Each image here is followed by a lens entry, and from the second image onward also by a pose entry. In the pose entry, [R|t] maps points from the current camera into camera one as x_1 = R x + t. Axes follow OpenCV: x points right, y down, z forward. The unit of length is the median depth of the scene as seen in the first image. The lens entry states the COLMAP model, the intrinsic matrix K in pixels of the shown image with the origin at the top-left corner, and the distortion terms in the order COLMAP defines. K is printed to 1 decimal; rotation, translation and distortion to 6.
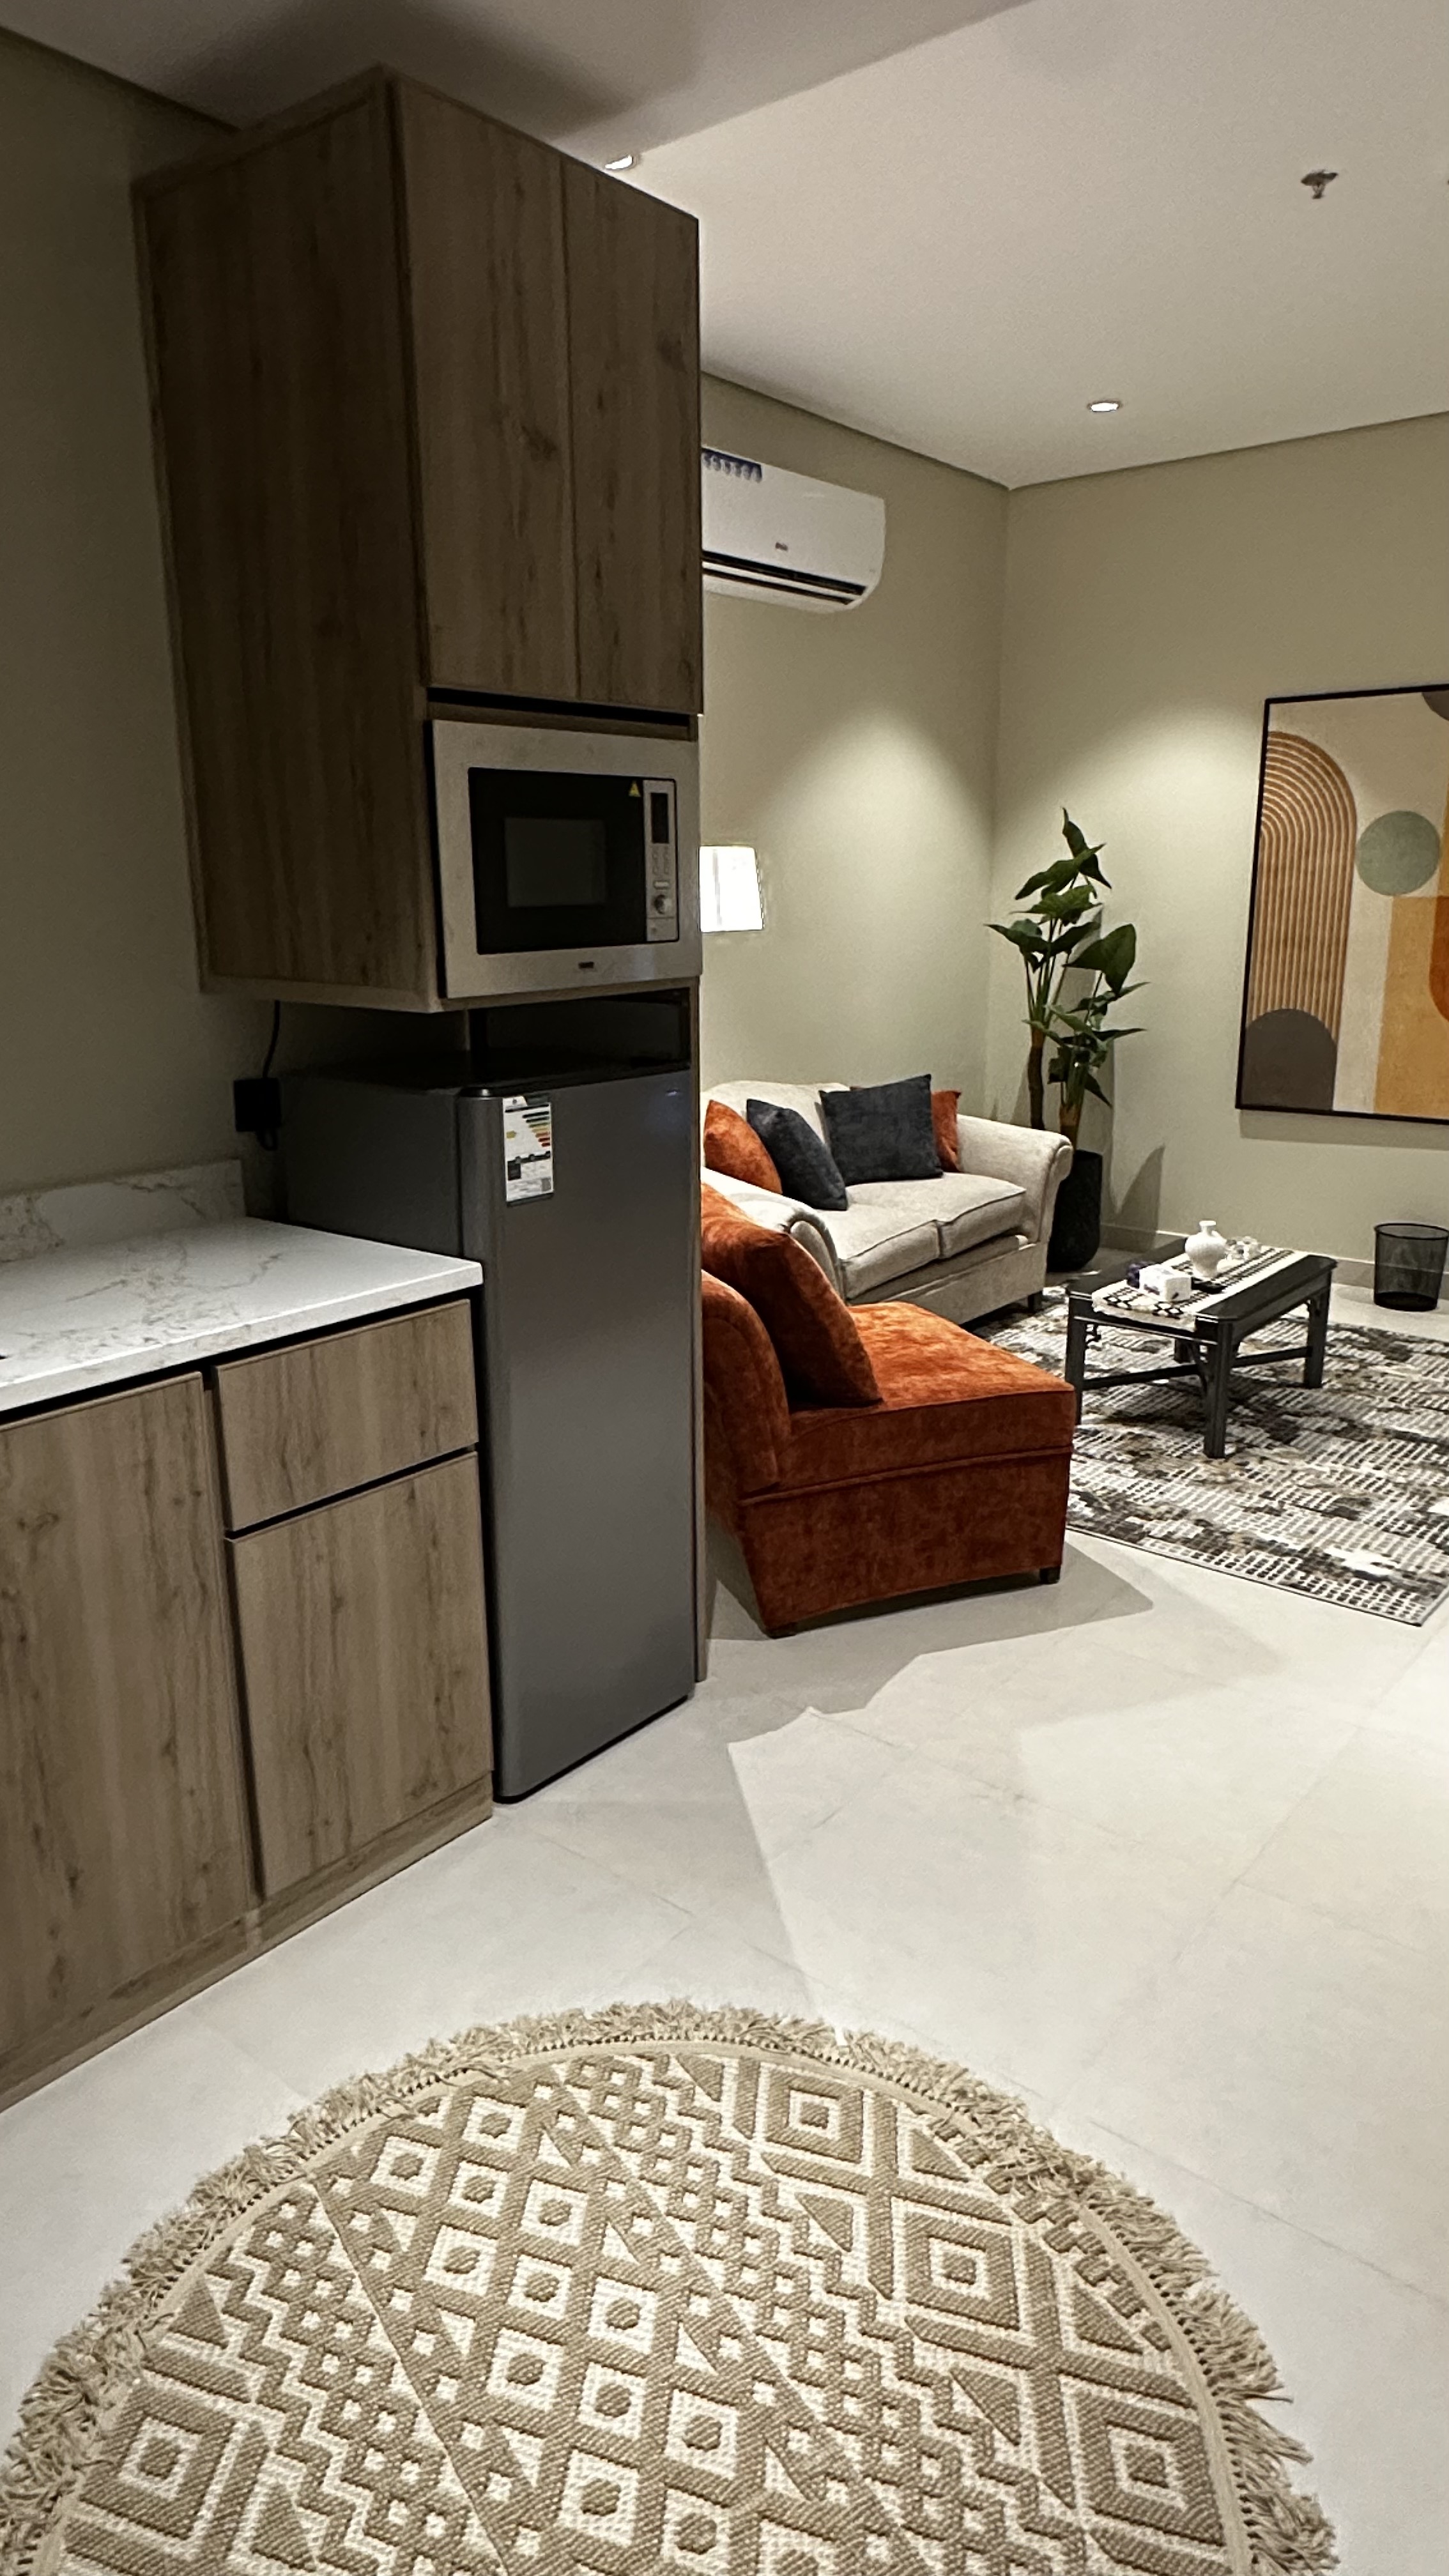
lens RADIAL K [[1585.3, 0, 719.5], [0, 1585.3, 1275.8], [0, 0, 1]] dist [0.006525, 0.000734]
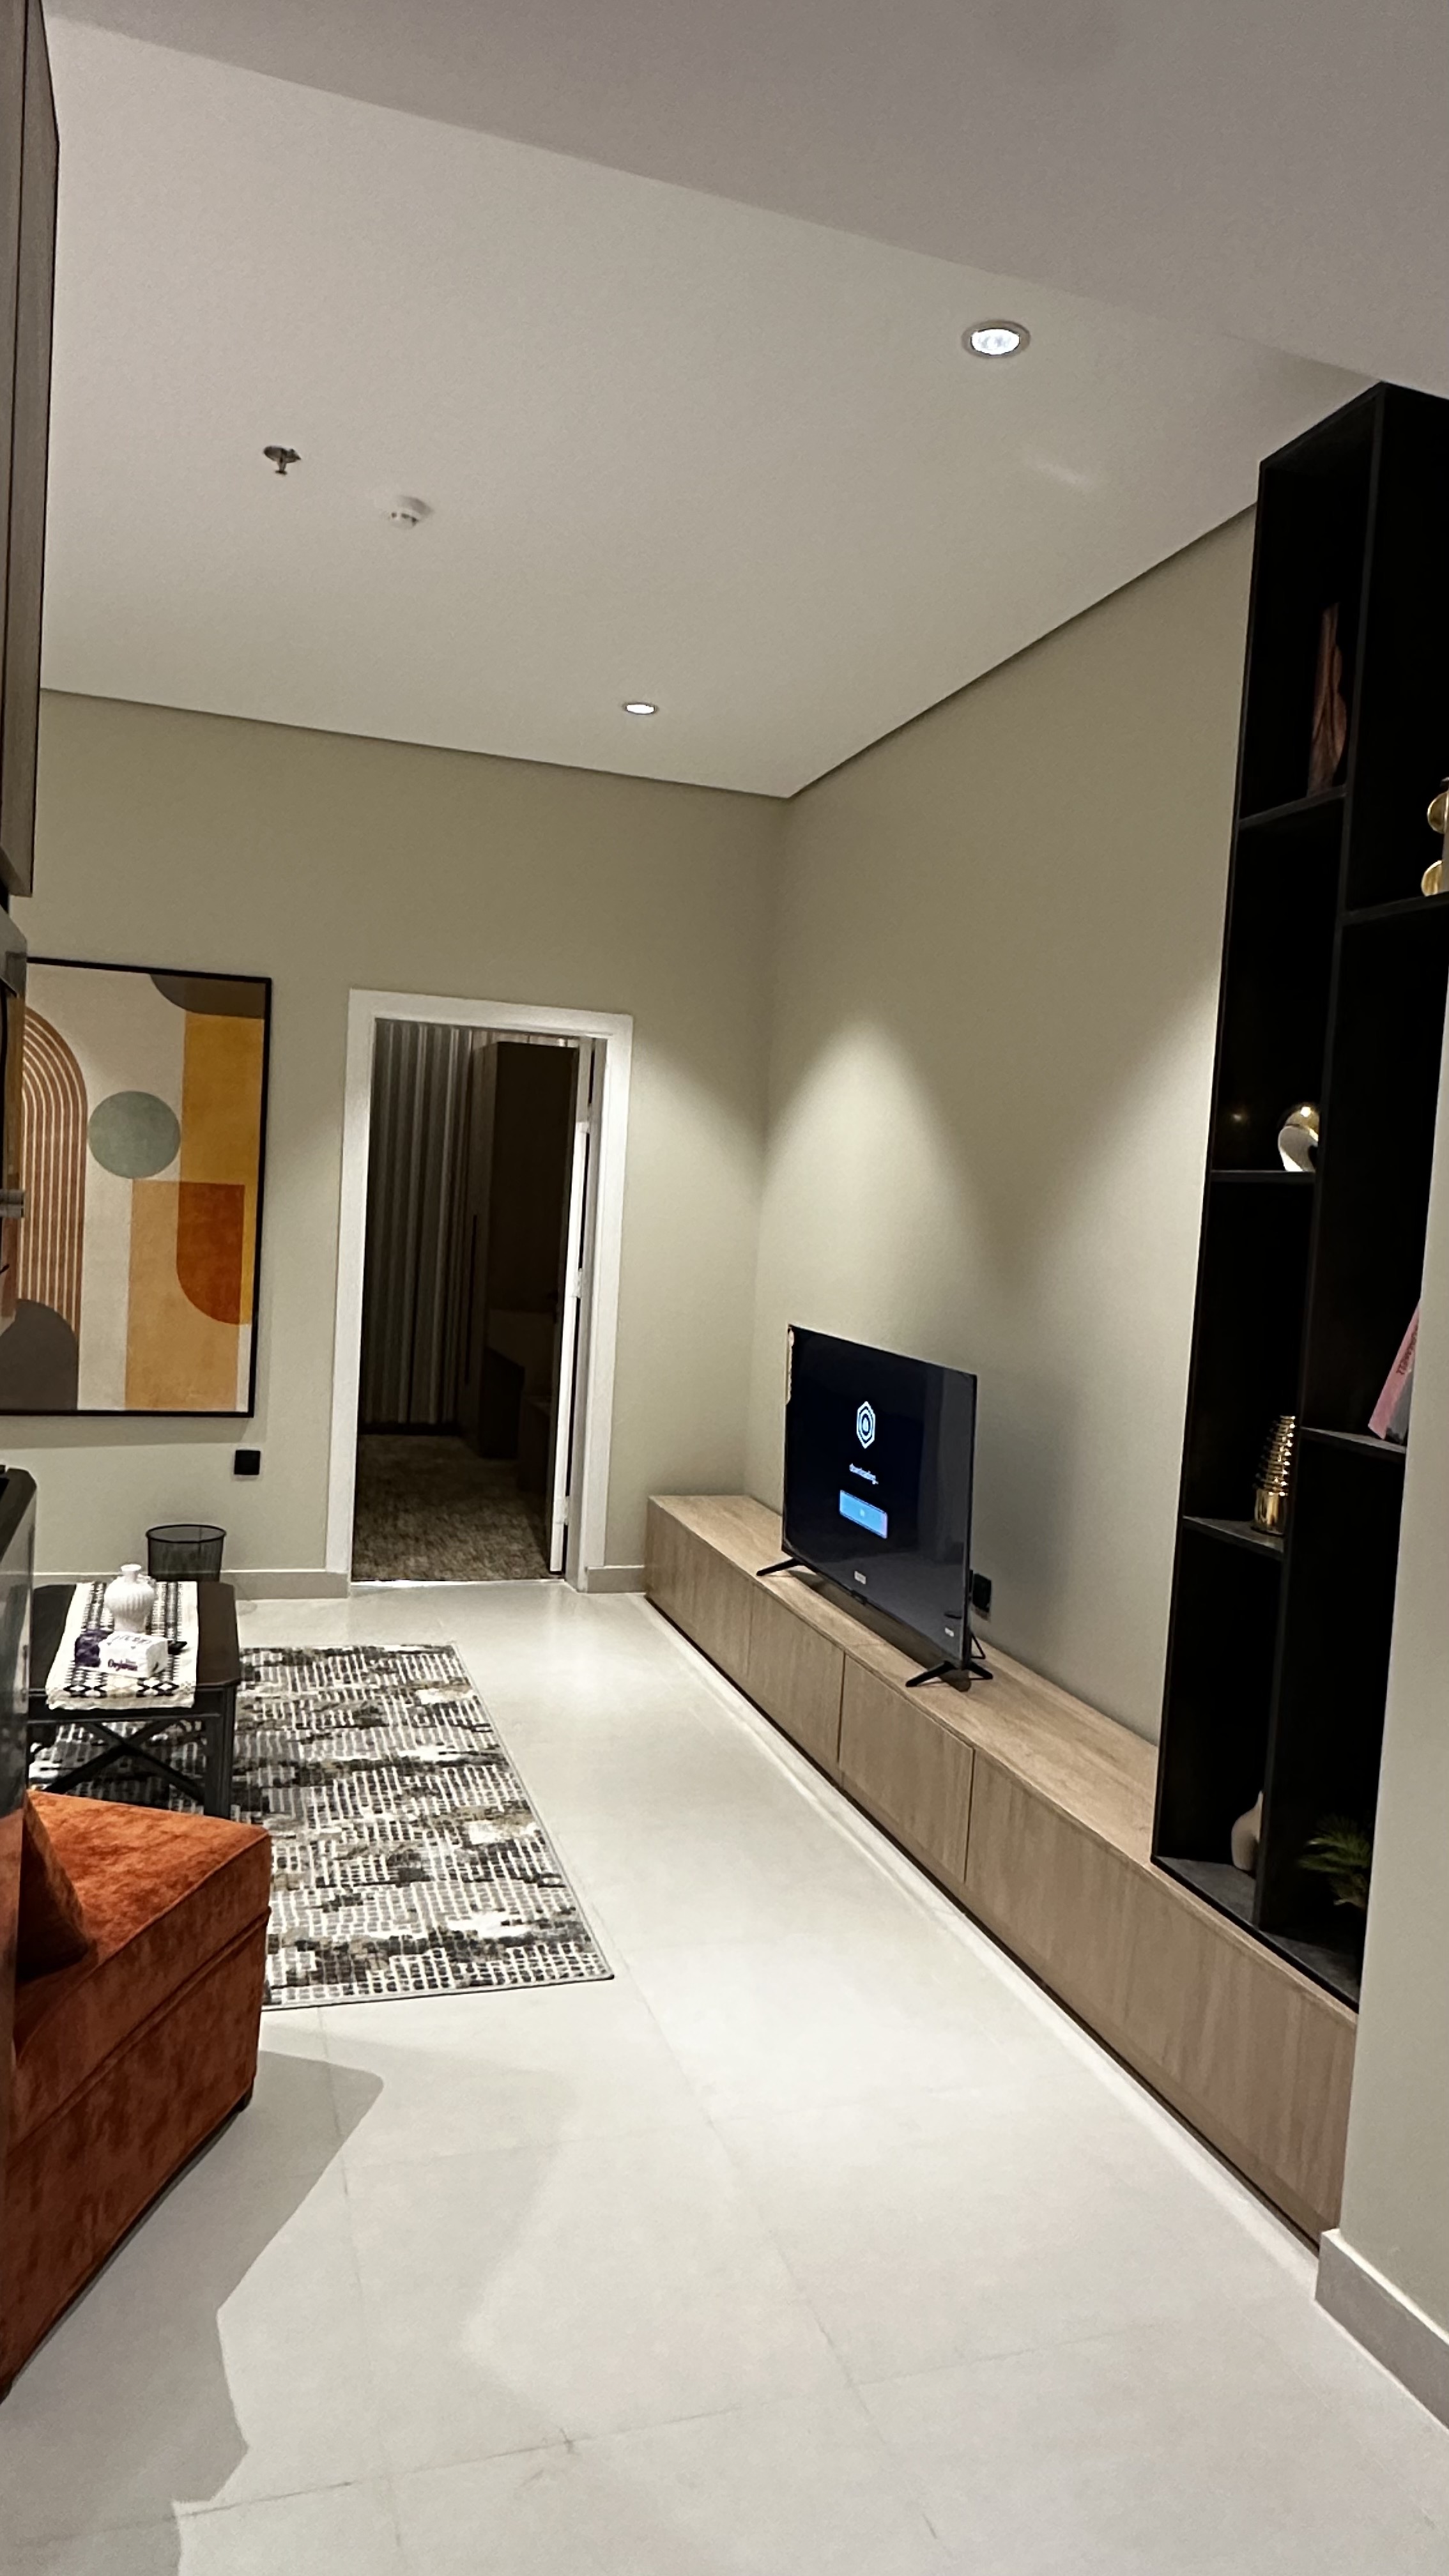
lens RADIAL K [[1577.4, 0, 715.0], [0, 1577.4, 1280.9], [0, 0, 1]] dist [-0.000536, 0.000424]
pose [[0.538408, -0.008306, 0.842644, -0.223805], [0.138421, 0.987241, -0.078713, -0.075251], [-0.831238, 0.159019, 0.532688, 0.290789]]
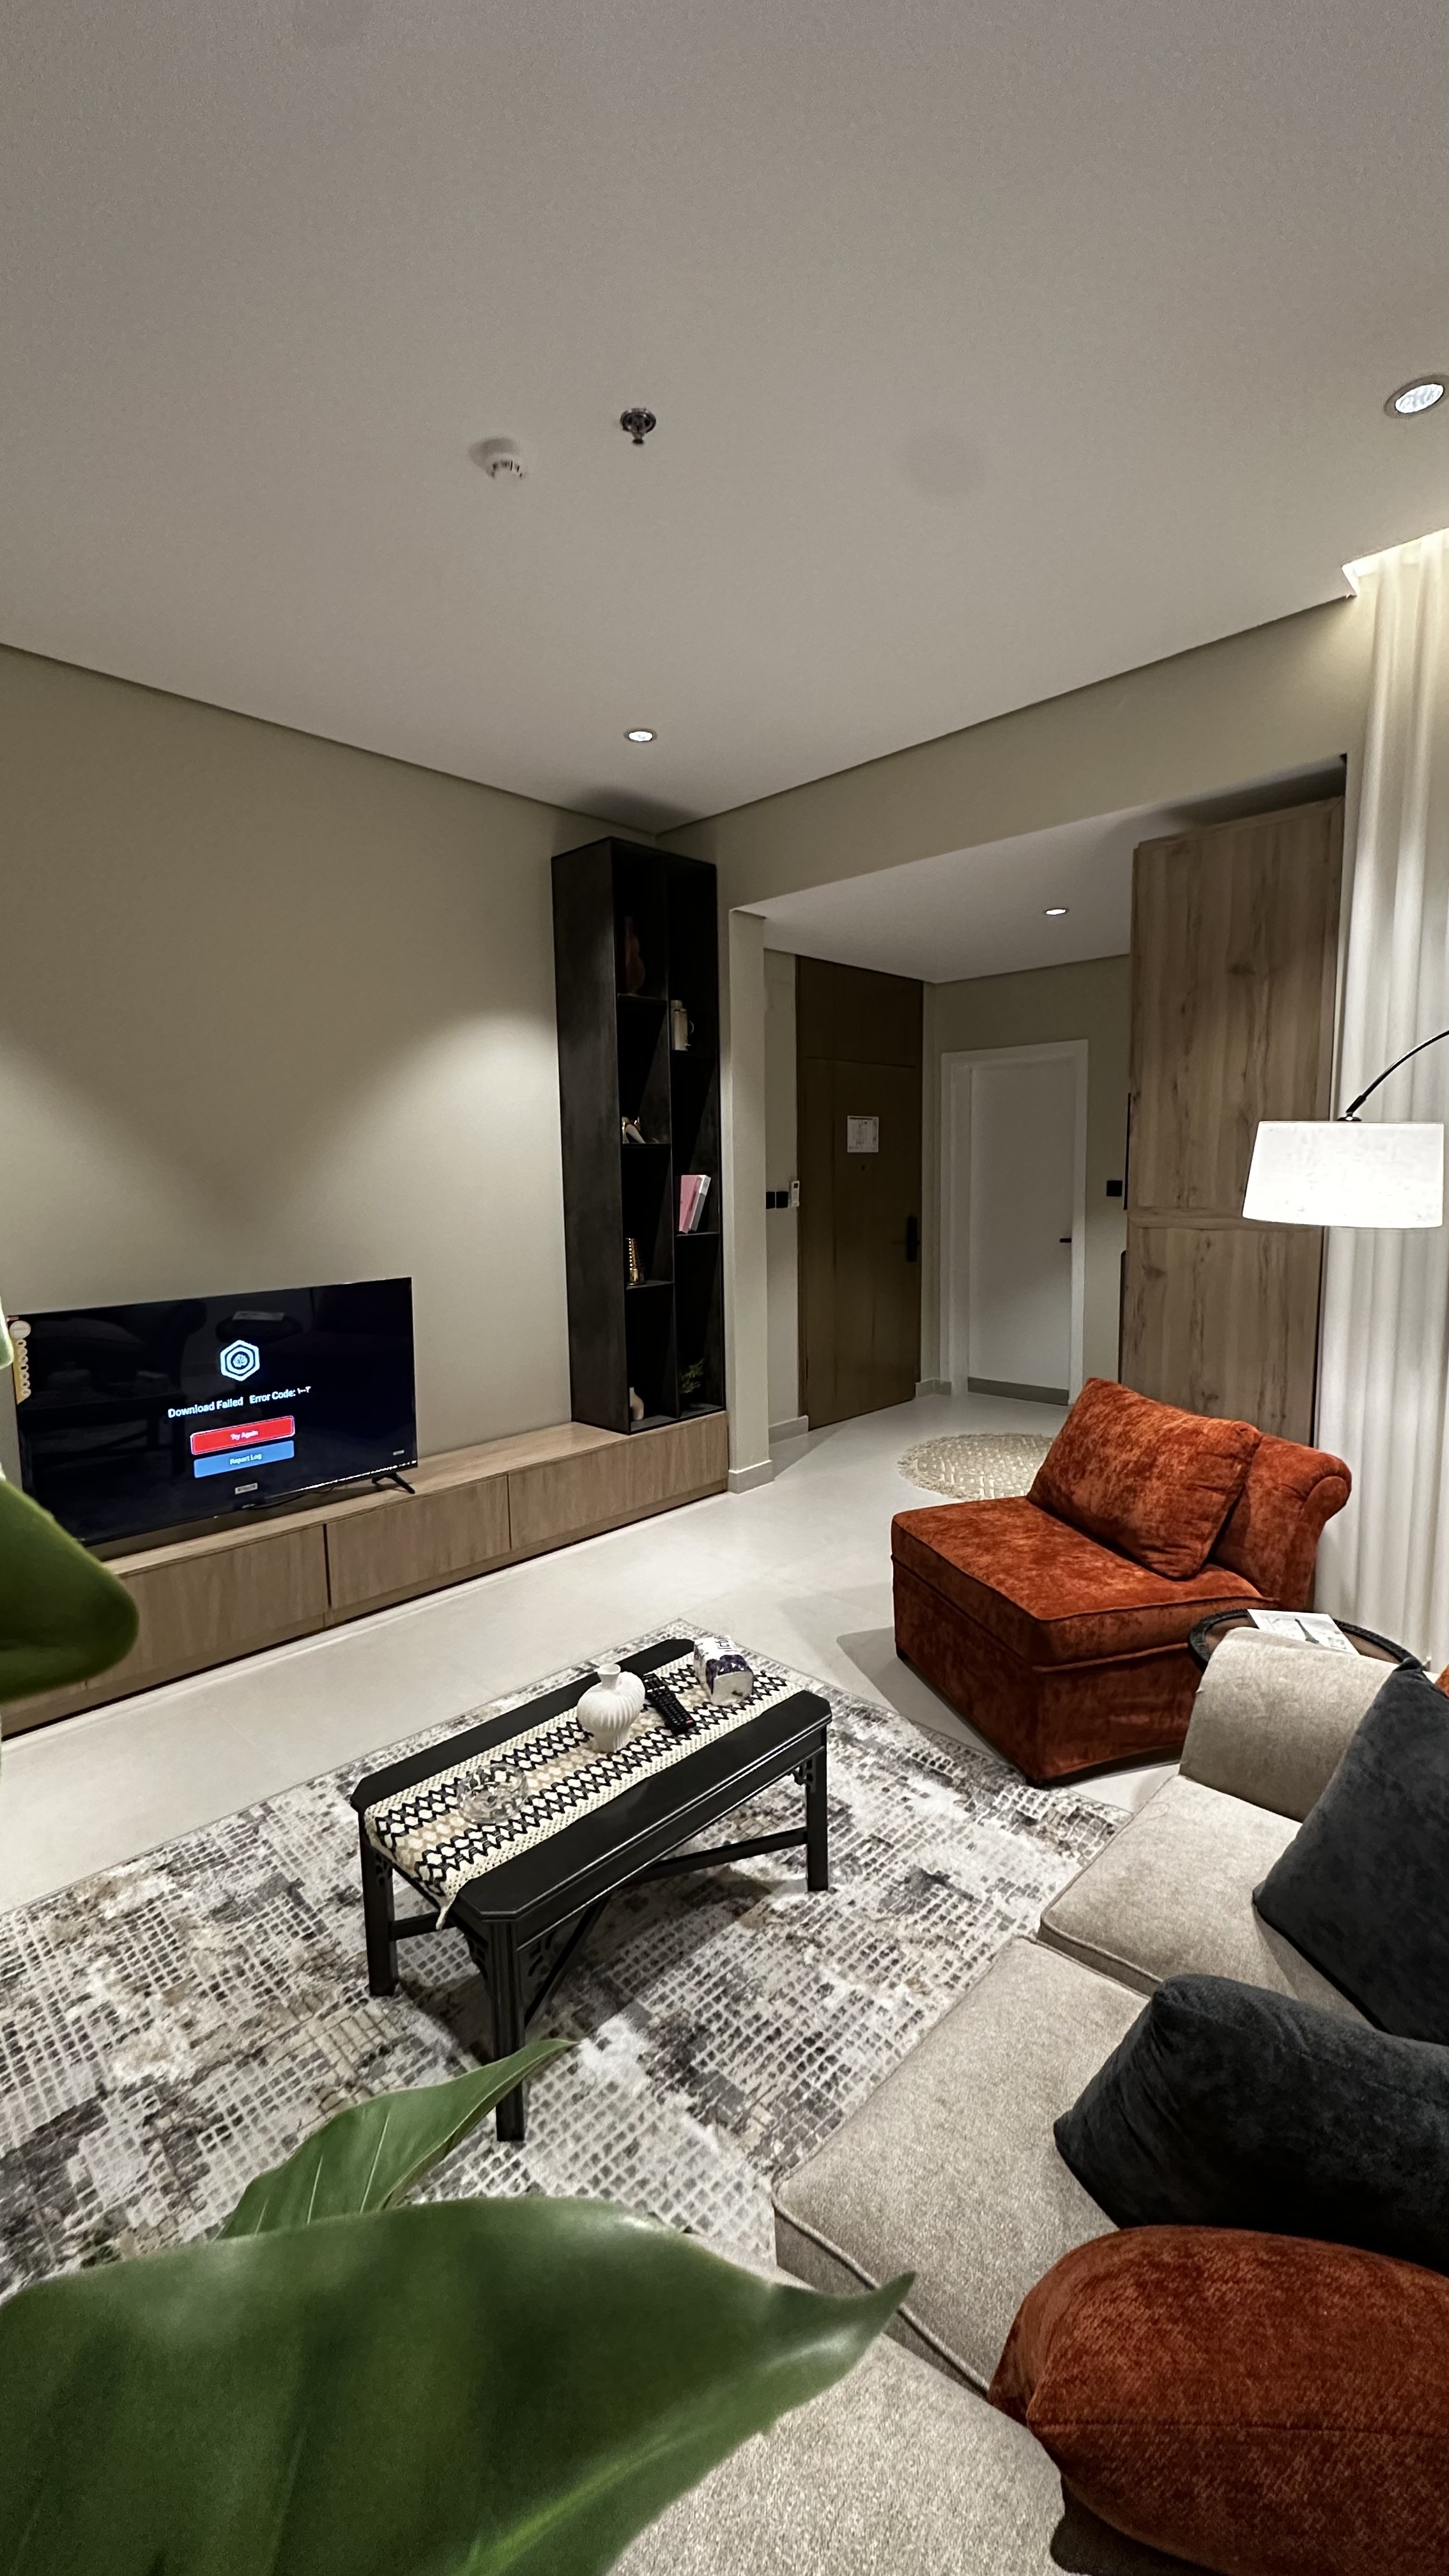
lens RADIAL K [[1013.6, 0, 724.3], [0, 1013.6, 1281.1], [0, 0, 1]] dist [0.000037, -0.000009]
pose [[-0.996143, 0.008691, 0.087315, 0.224002], [0.038526, 0.937358, 0.346231, -0.341596], [-0.078836, 0.348259, -0.934077, 1.365116]]
